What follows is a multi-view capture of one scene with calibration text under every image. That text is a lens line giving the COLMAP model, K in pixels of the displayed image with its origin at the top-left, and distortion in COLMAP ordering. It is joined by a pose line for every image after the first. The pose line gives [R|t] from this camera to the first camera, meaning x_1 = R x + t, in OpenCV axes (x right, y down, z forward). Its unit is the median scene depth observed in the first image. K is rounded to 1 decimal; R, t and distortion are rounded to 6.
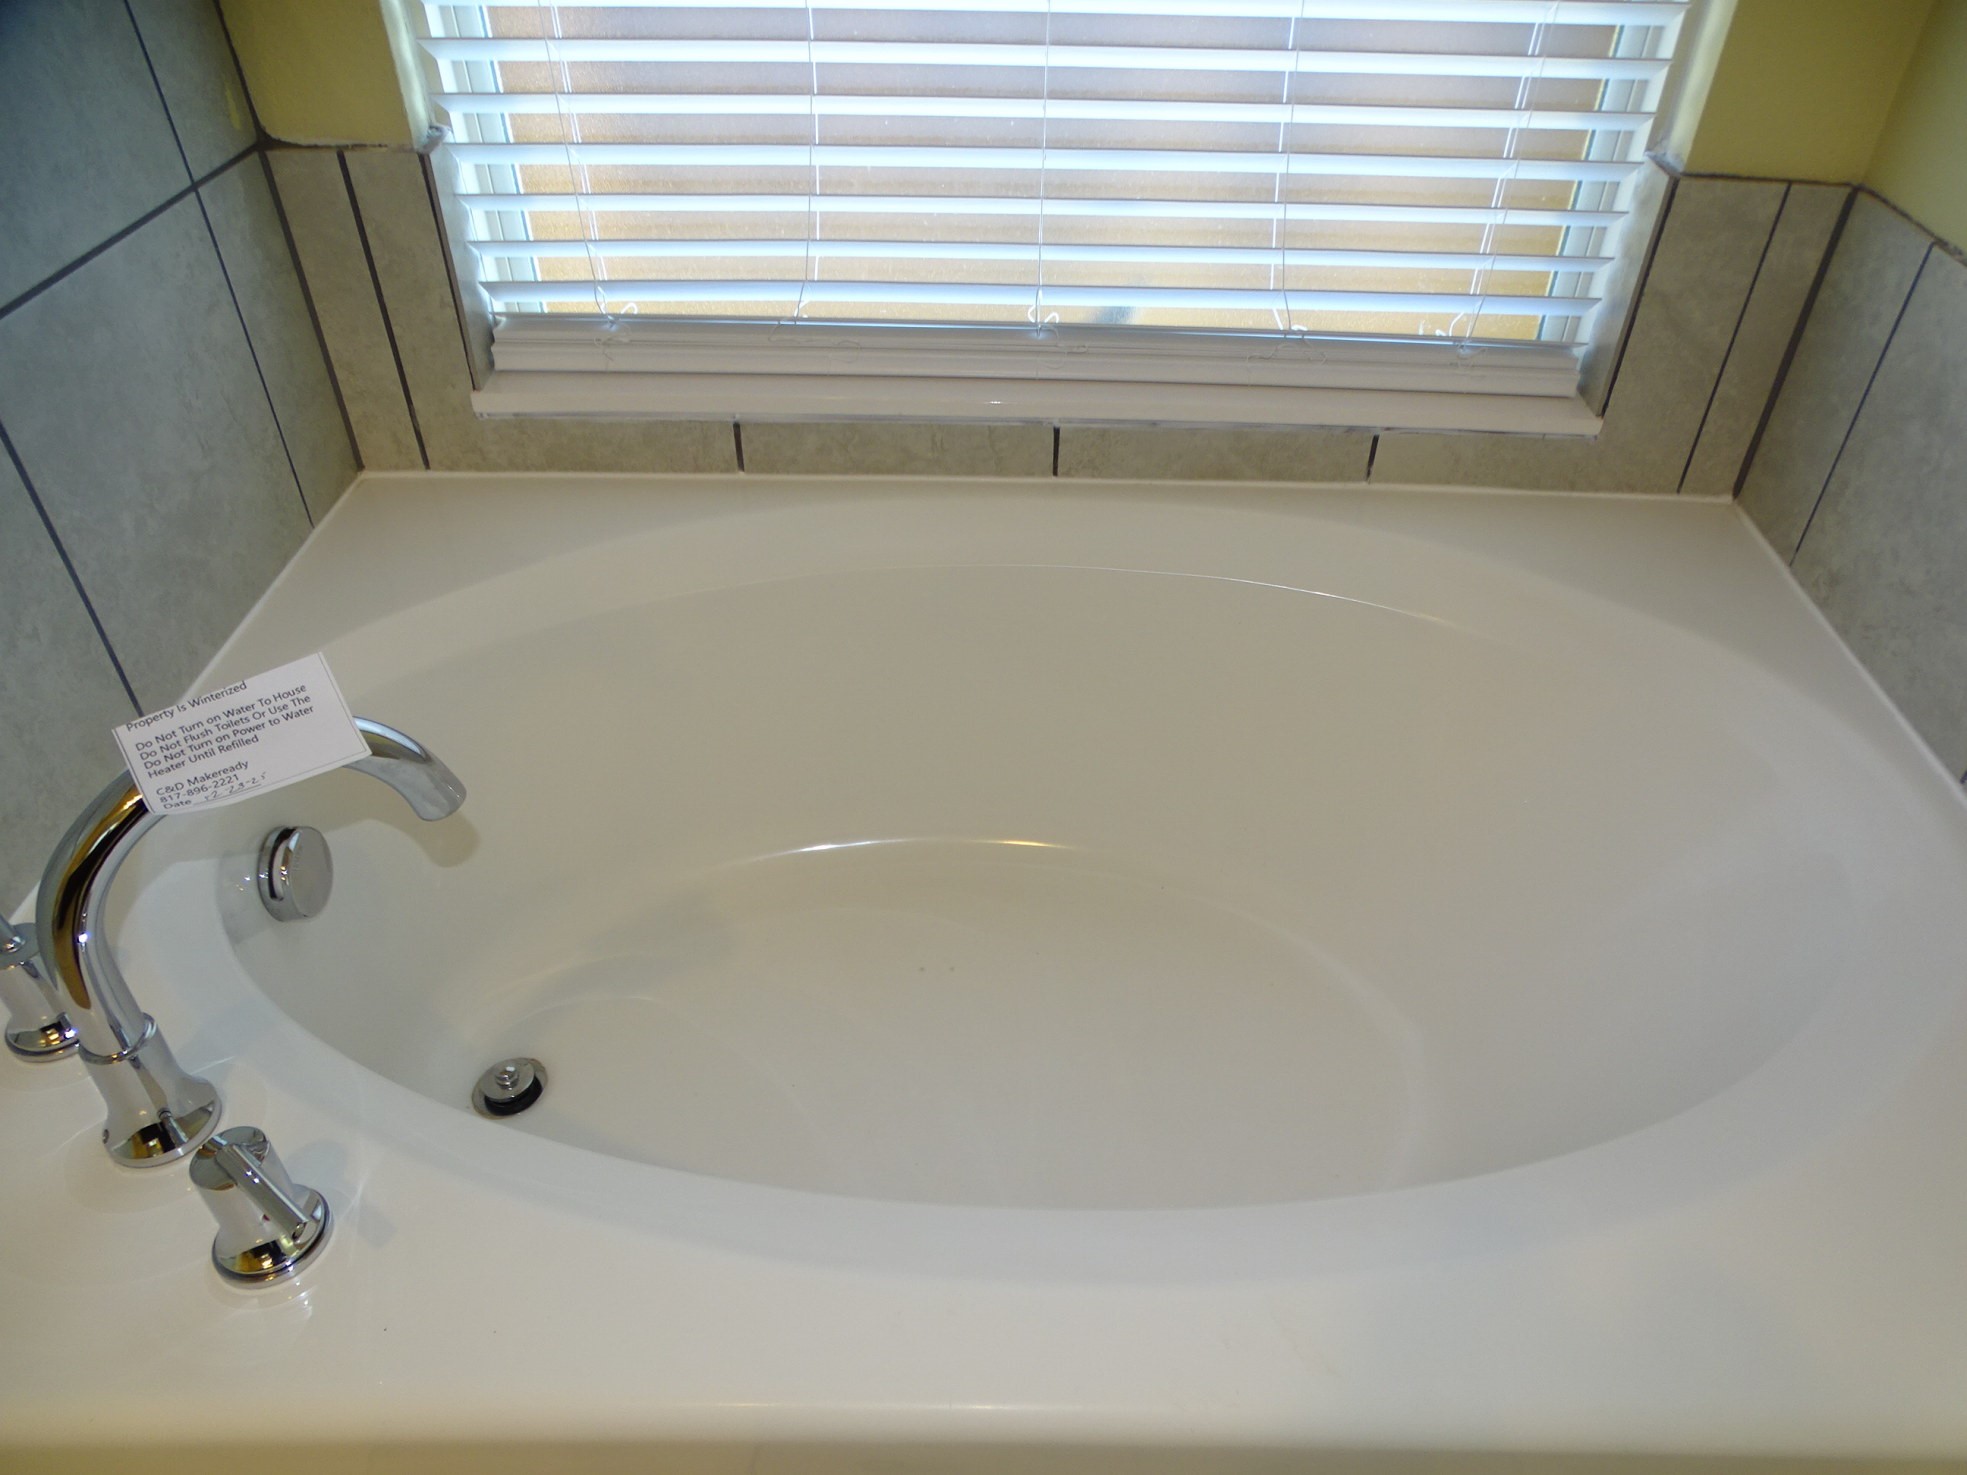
lens RADIAL K [[1344.6, 0, 983.5], [0, 1344.6, 737.5], [0, 0, 1]] dist [-0.019729, 0.000782]
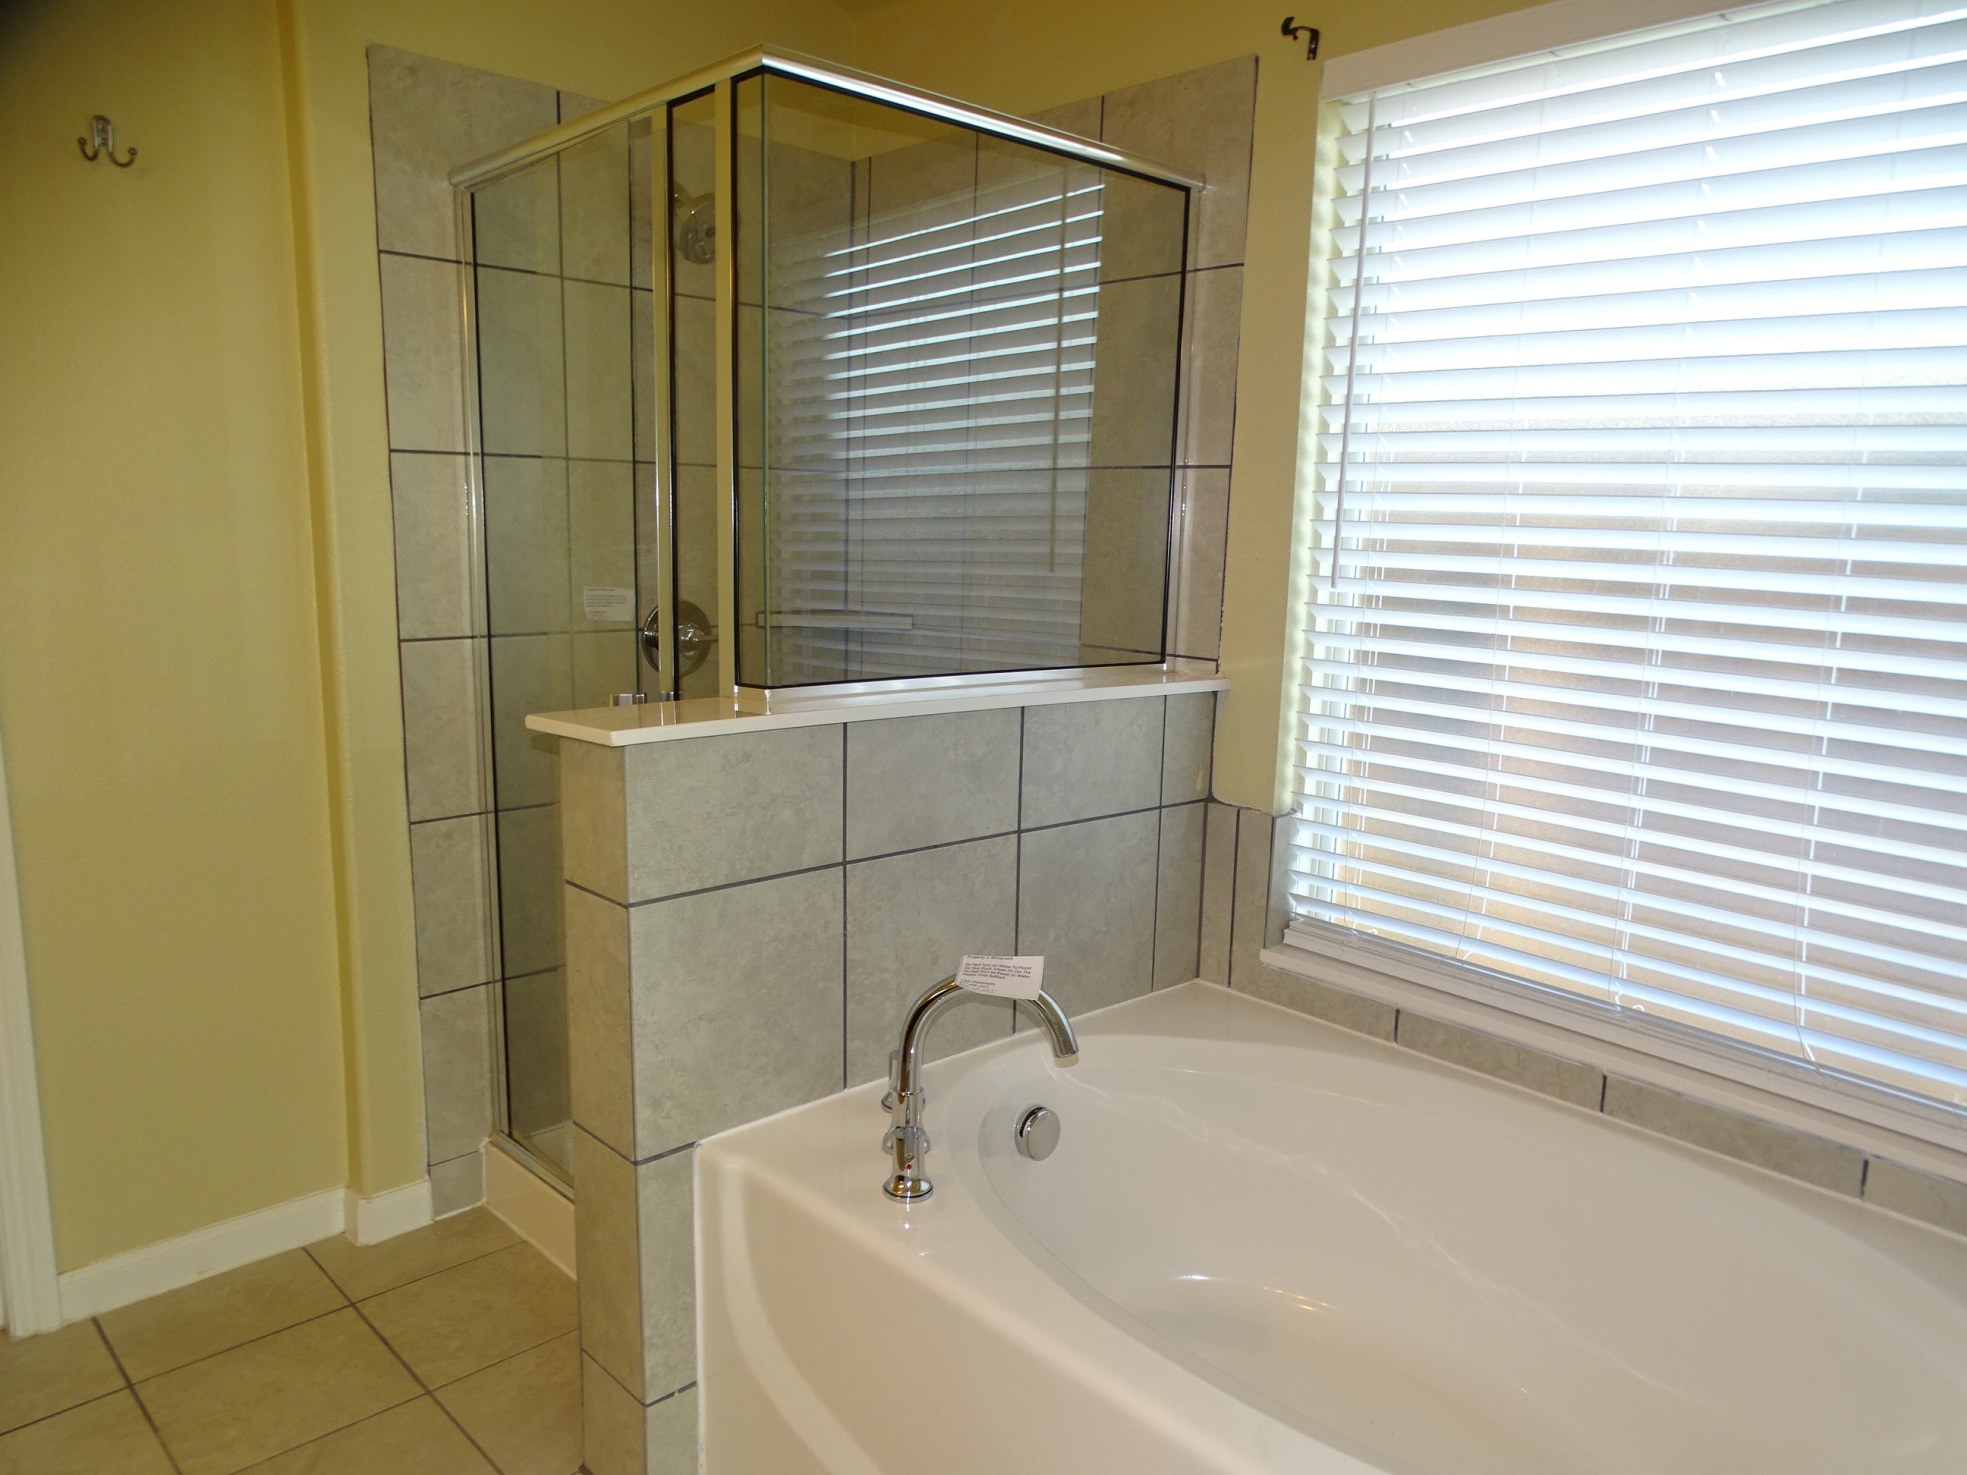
lens RADIAL K [[1390.8, 0, 989.0], [0, 1390.8, 706.0], [0, 0, 1]] dist [0.002573, -0.002958]
pose [[0.659578, 0.100262, -0.744919, 0.655085], [-0.484027, 0.814876, -0.318896, 0.215863], [0.575044, 0.570897, 0.586004, -0.396749]]
